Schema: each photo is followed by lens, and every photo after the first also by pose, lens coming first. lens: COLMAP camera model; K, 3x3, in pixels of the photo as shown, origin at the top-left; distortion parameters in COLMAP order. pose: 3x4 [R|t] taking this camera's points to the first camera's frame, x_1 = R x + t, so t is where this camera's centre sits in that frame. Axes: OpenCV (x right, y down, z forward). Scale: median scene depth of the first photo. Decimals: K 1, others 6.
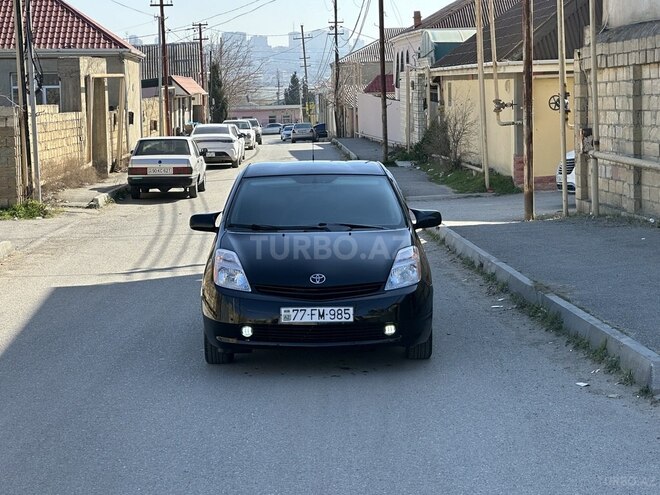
lens RADIAL K [[1482.9, 0, 307.8], [0, 1482.9, 246.4], [0, 0, 1]] dist [0.104397, 0.299726]
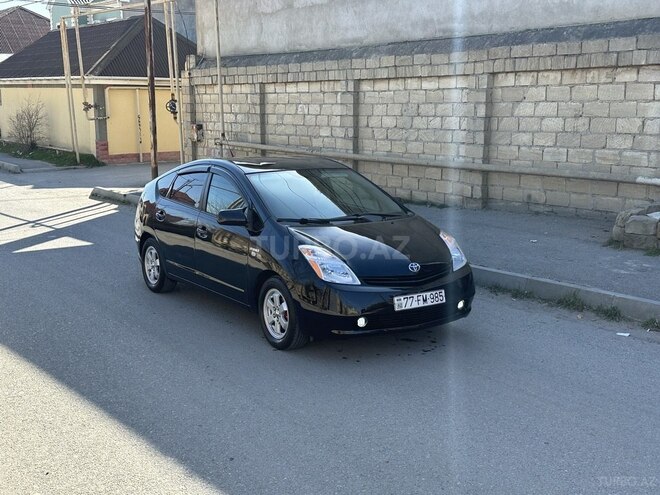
lens RADIAL K [[796.2, 0, 330.0], [0, 796.2, 247.5], [0, 0, 1]] dist [0.242042, -0.562762]
pose [[0.828216, -0.081649, 0.554429, -0.162975], [0.039200, 0.995347, 0.088023, -0.020782], [-0.559036, -0.051169, 0.827563, 0.234509]]
